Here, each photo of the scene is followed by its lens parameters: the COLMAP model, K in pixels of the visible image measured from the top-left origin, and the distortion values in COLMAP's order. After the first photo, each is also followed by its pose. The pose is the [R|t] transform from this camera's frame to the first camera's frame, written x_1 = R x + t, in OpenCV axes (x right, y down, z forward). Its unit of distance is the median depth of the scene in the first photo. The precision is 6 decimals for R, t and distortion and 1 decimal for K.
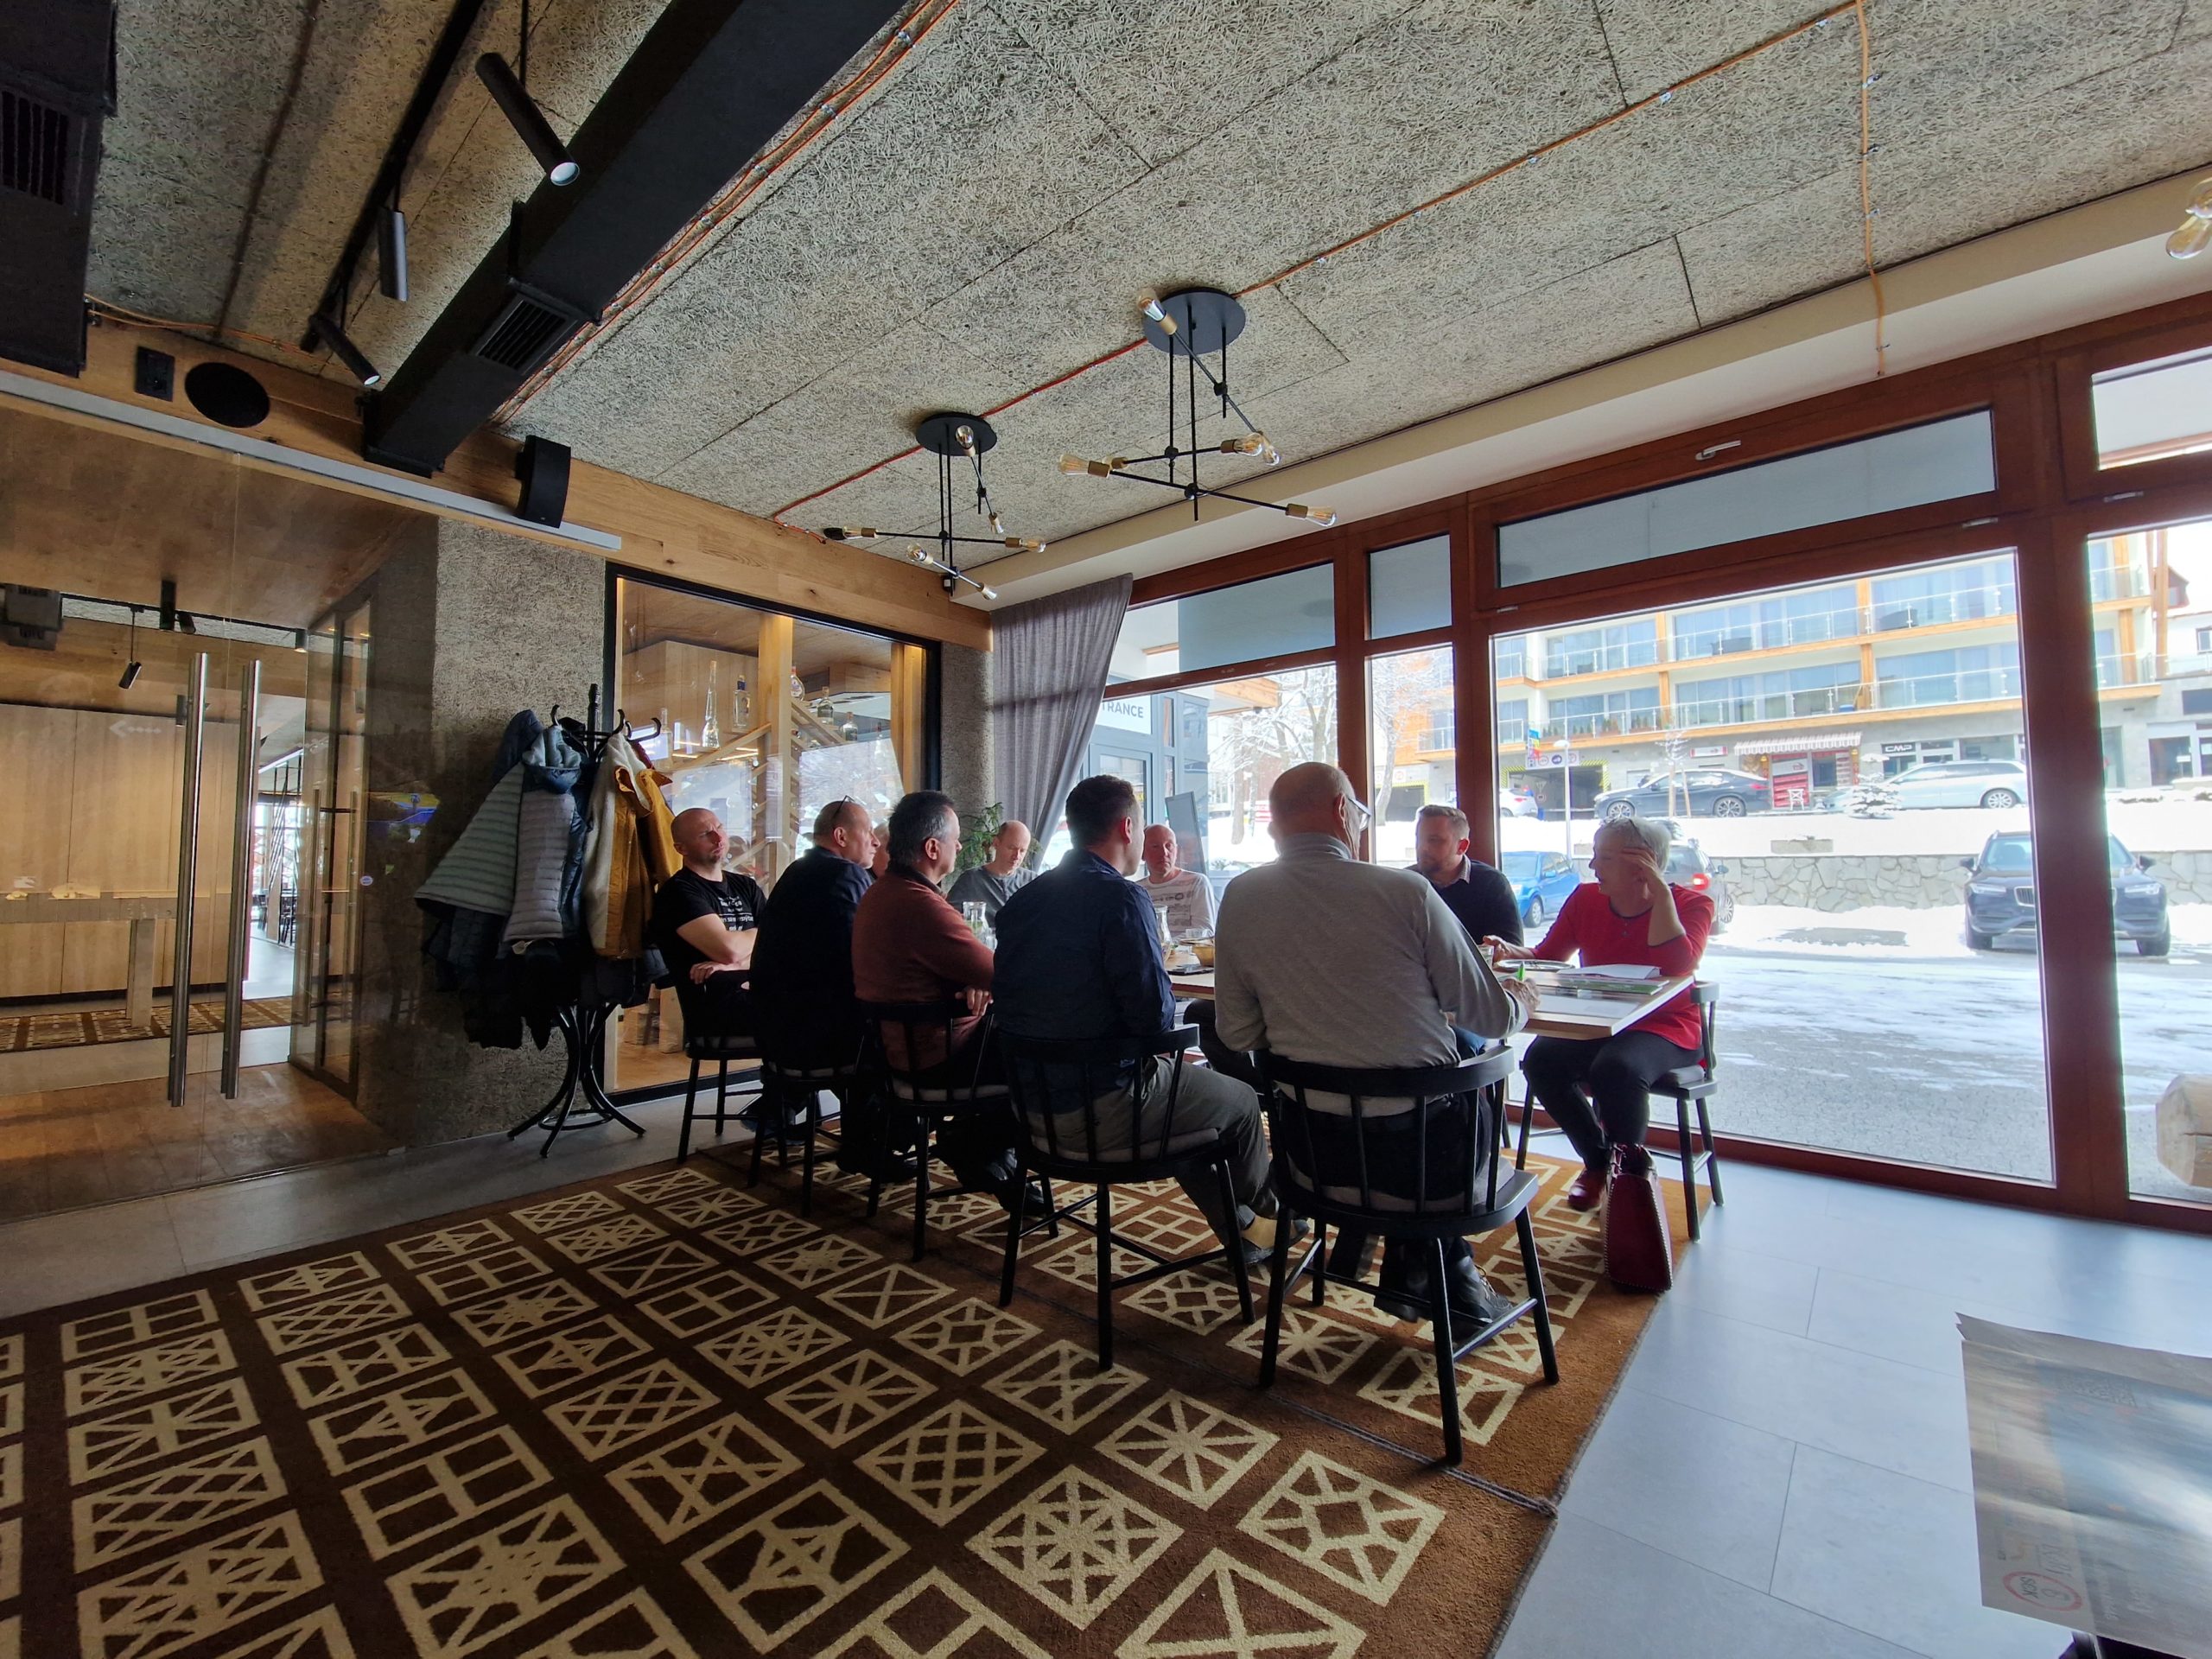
lens RADIAL K [[894.6, 0, 1095.5], [0, 894.6, 821.8], [0, 0, 1]] dist [0.030347, -0.014541]
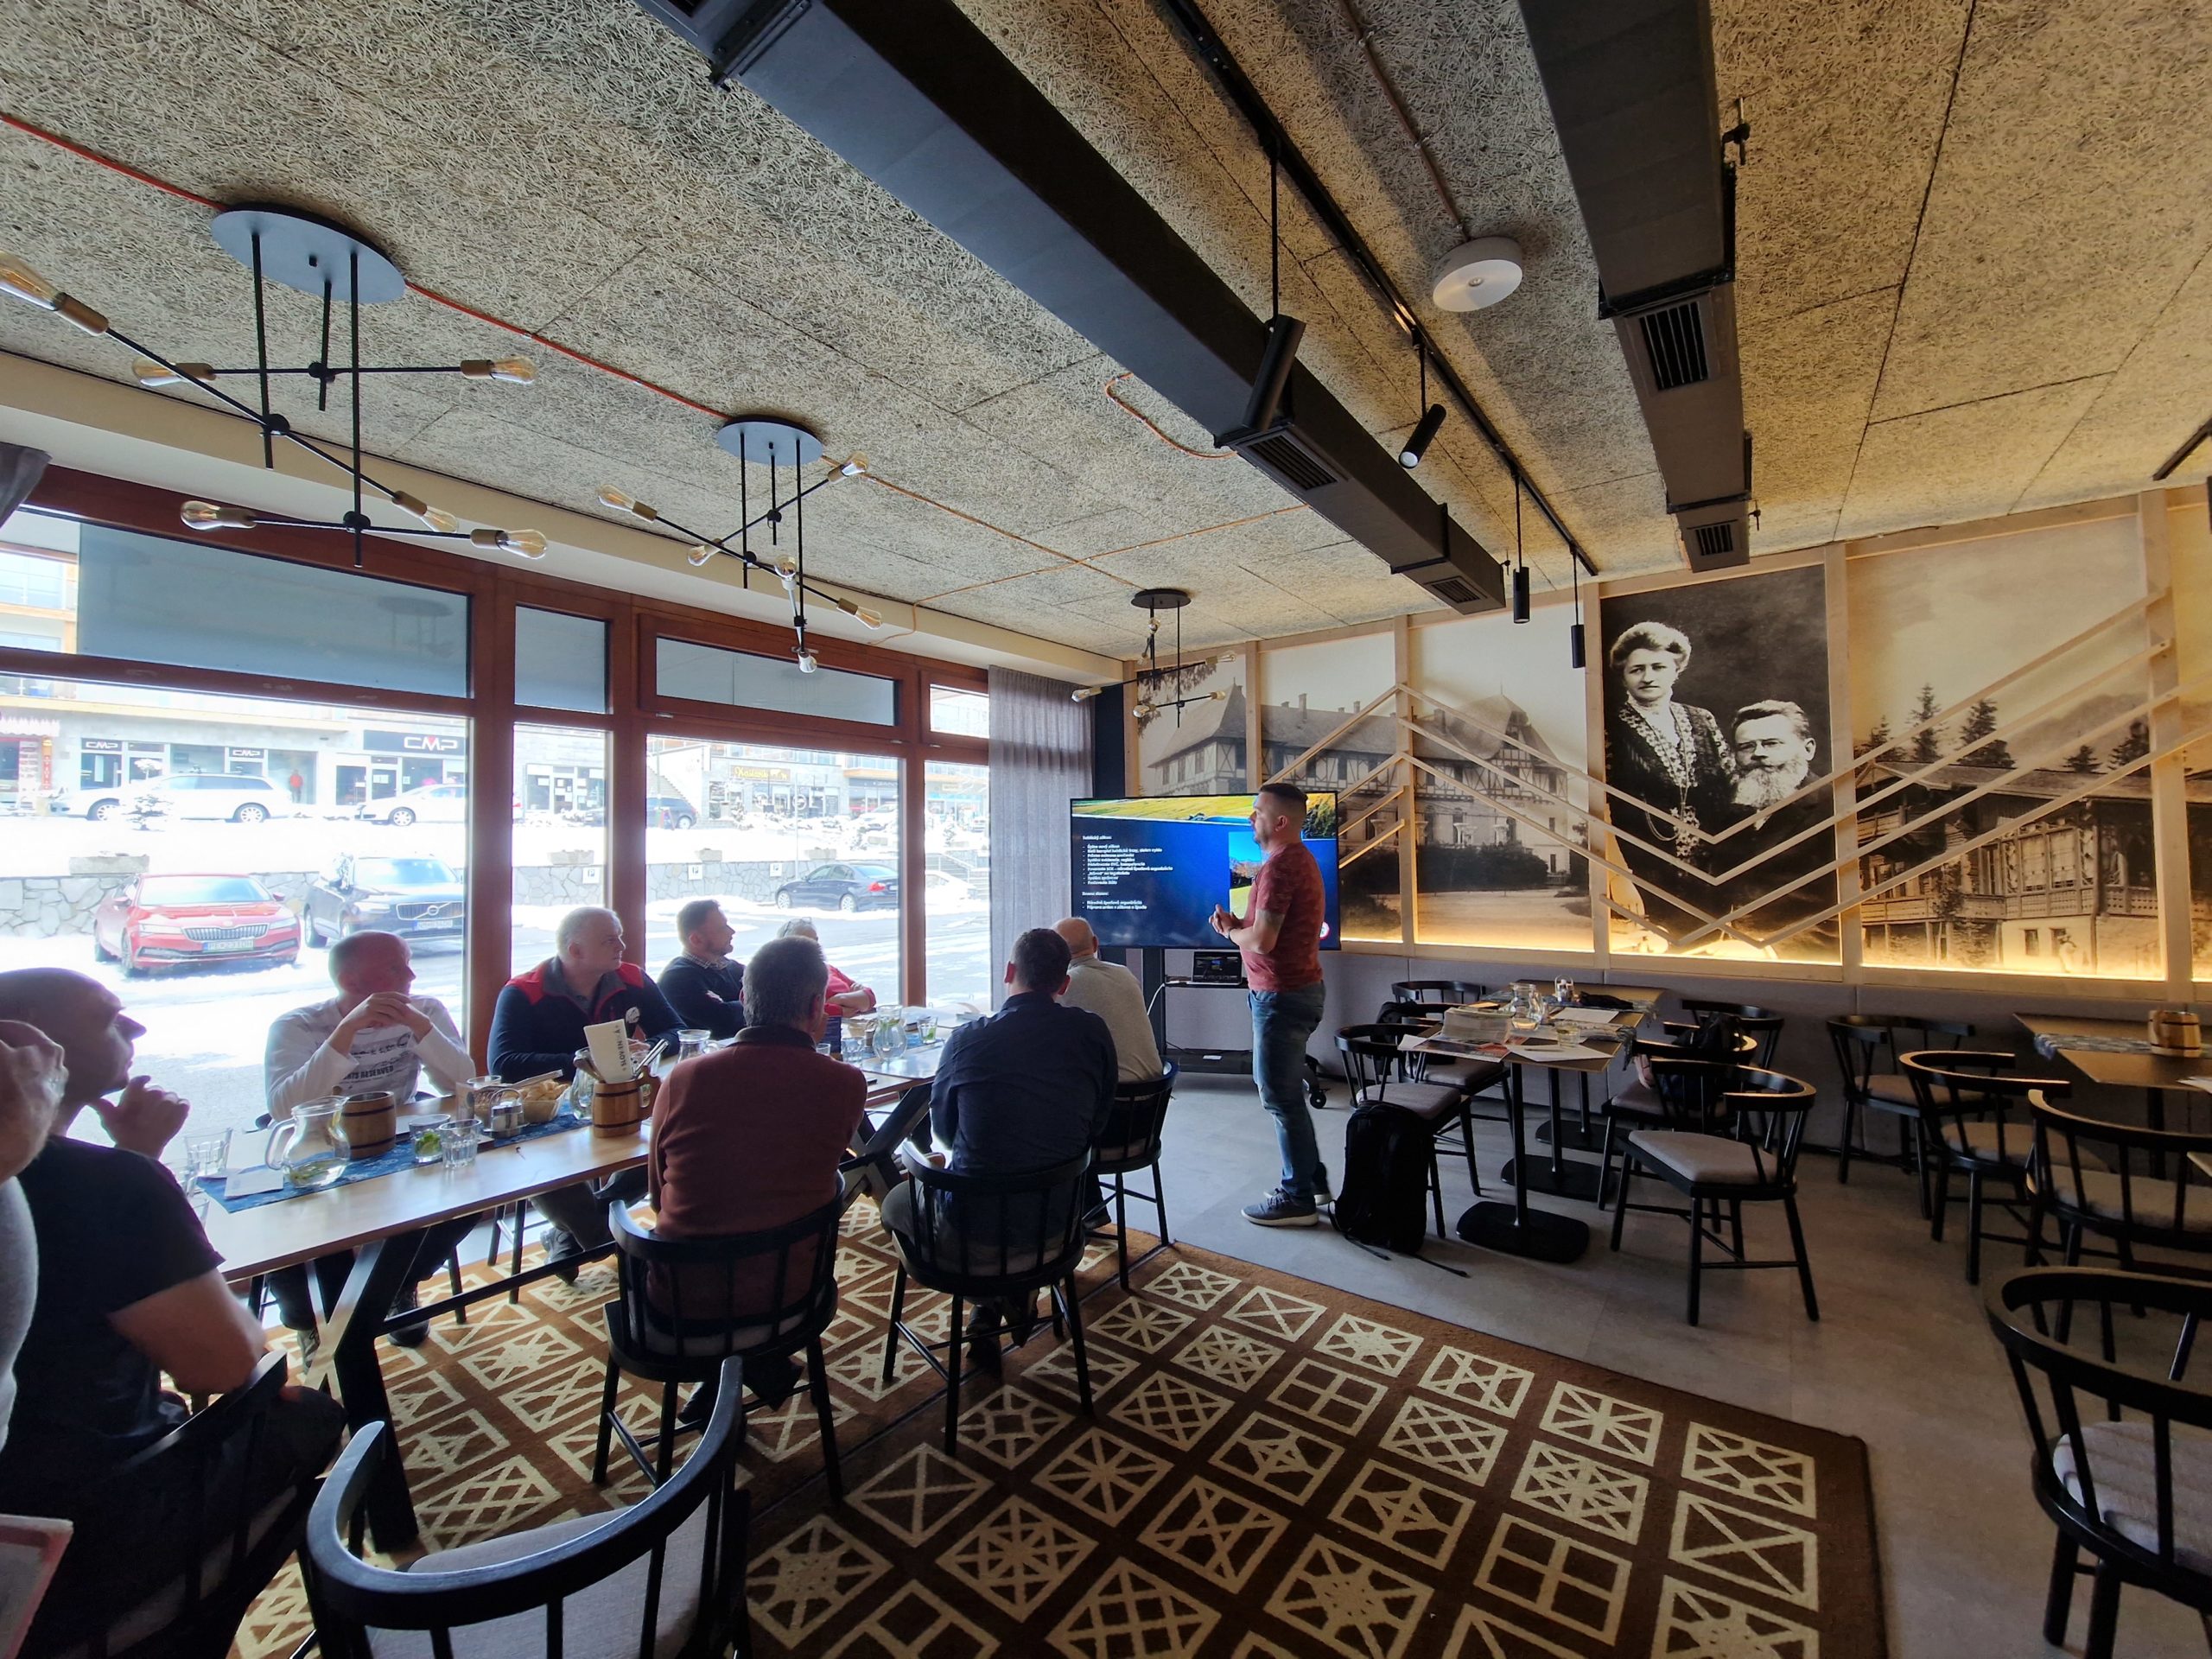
lens RADIAL K [[894.6, 0, 1095.5], [0, 894.6, 821.8], [0, 0, 1]] dist [0.030347, -0.014541]
pose [[-0.060761, 0.036750, 0.997476, -0.675477], [-0.040373, 0.998414, -0.039244, -0.078058], [-0.997335, -0.042655, -0.059181, 0.509547]]
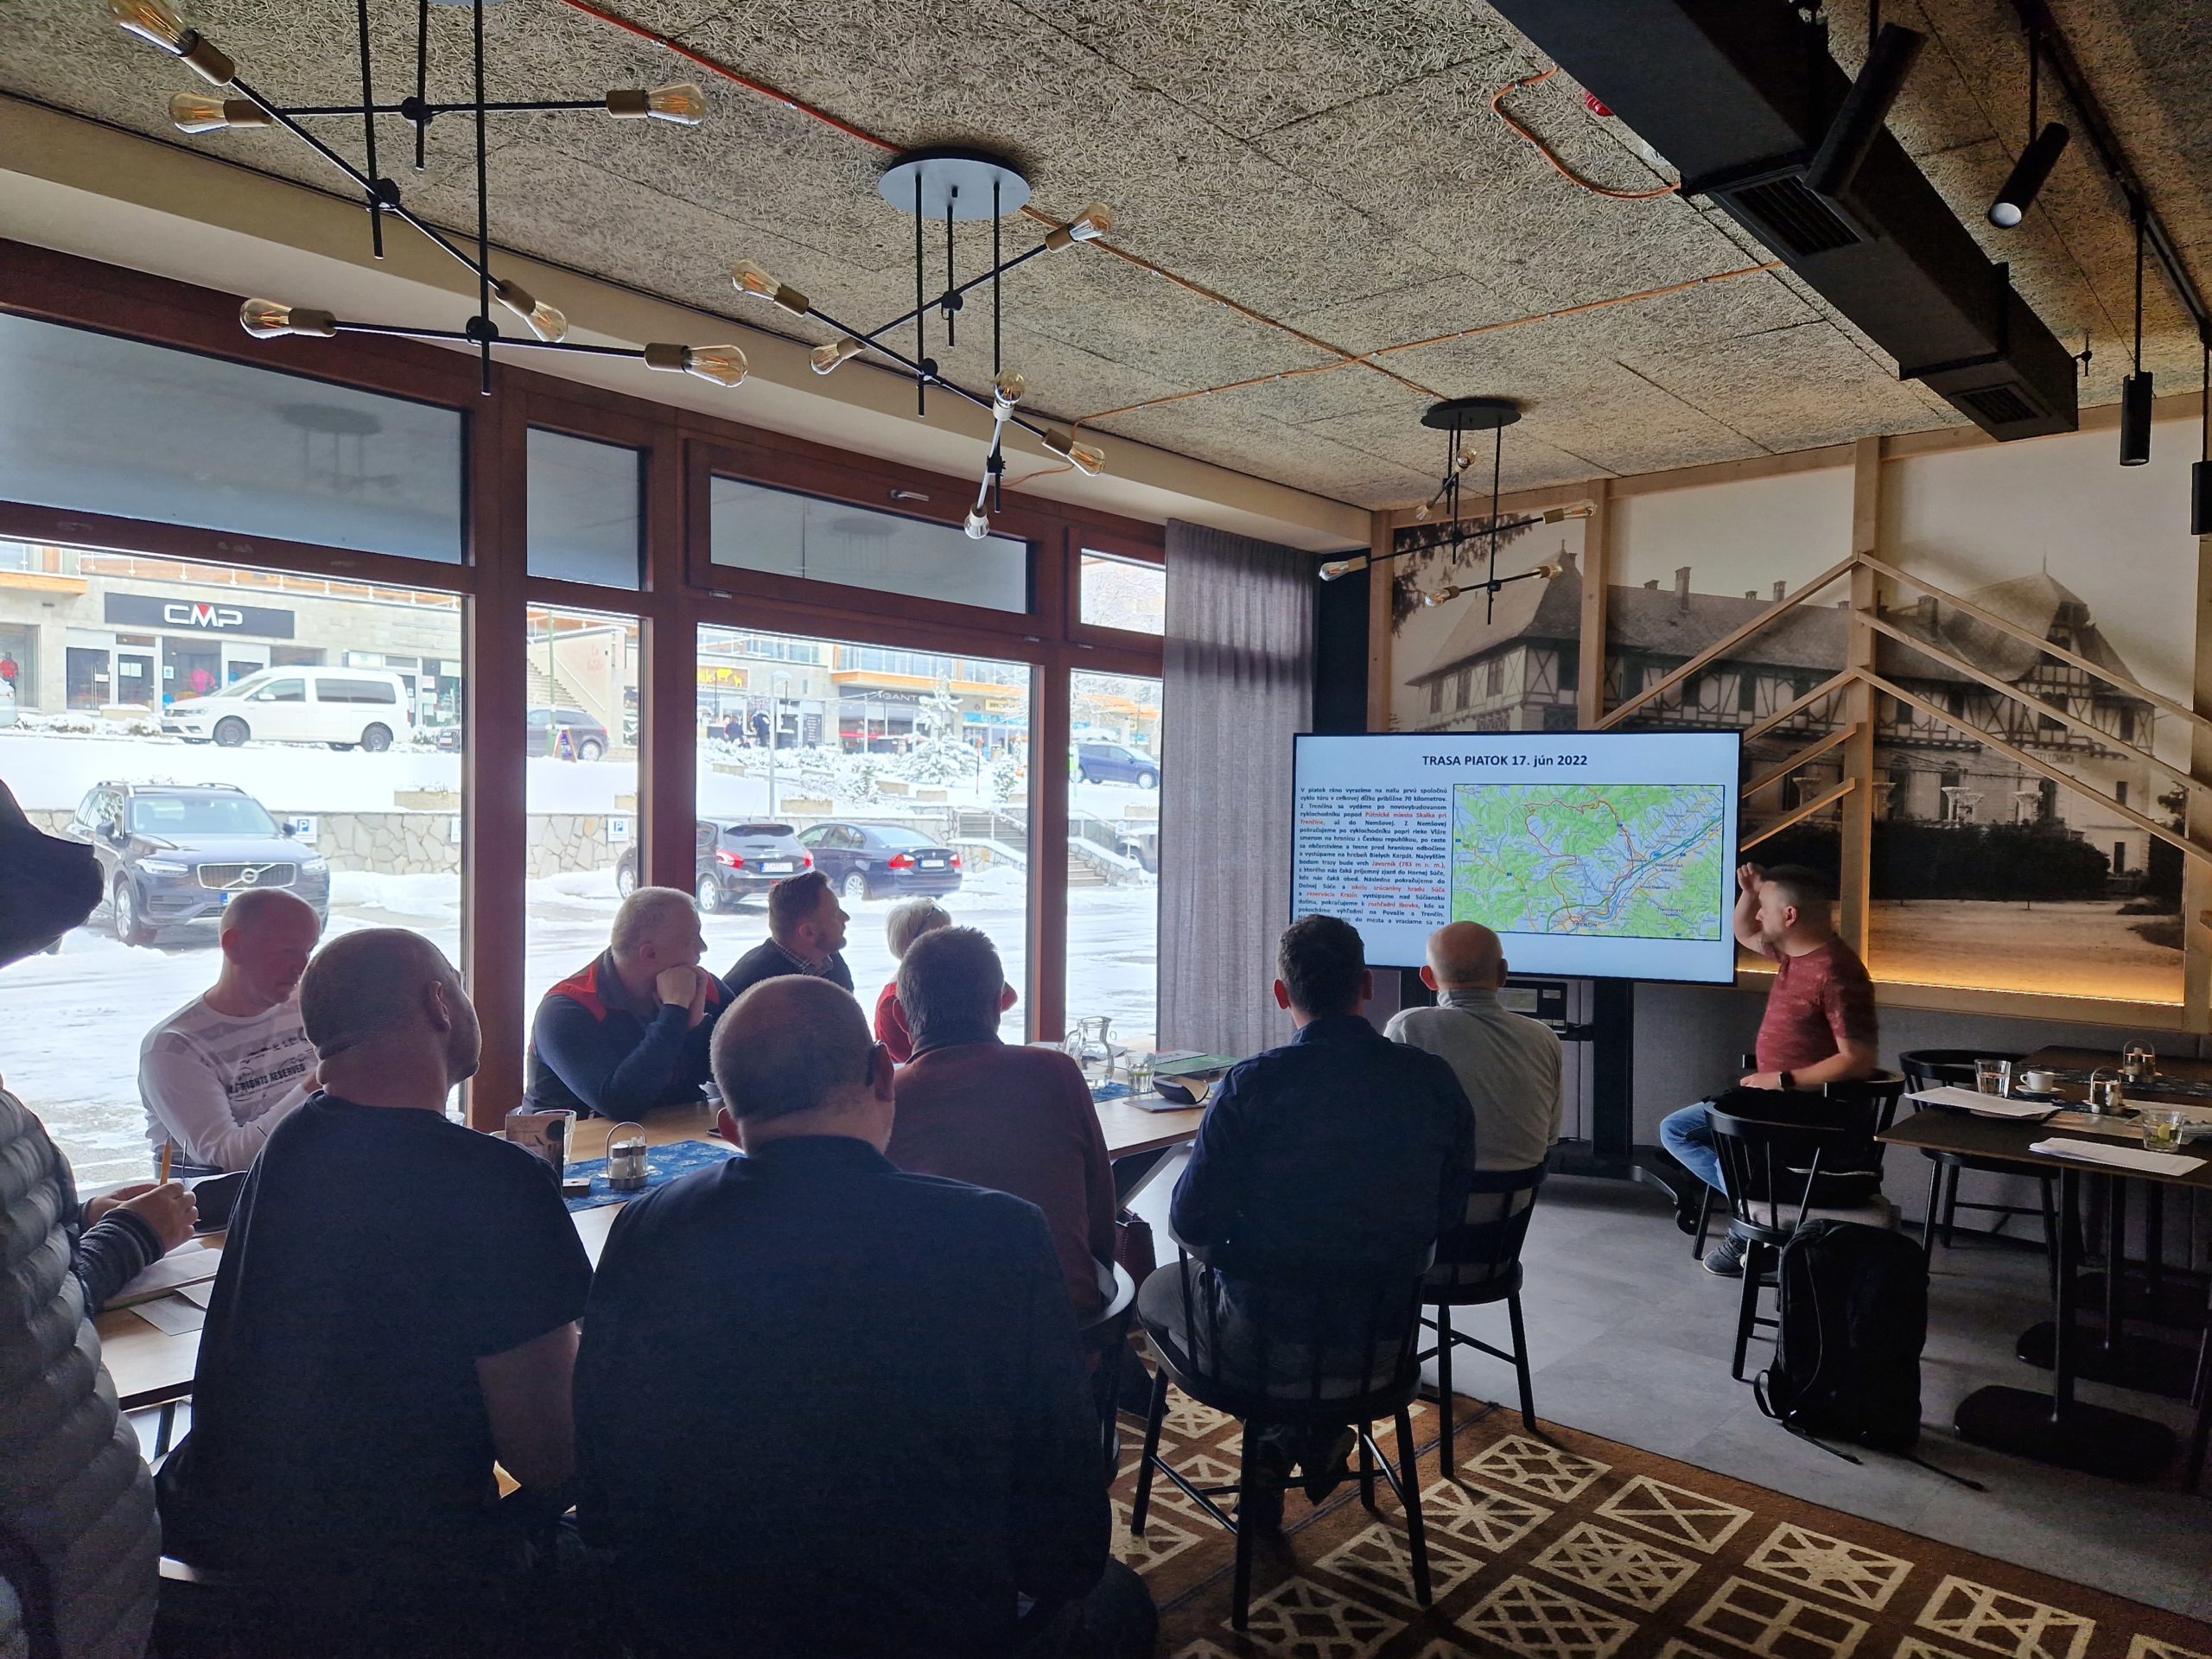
lens RADIAL K [[1467.1, 0, 1097.6], [0, 1467.1, 862.2], [0, 0, 1]] dist [0.090527, -0.072588]
pose [[0.024338, -0.030213, 0.999247, -0.753109], [-0.068424, 0.997149, 0.031816, -0.072307], [-0.997359, -0.069147, 0.022201, 0.626160]]
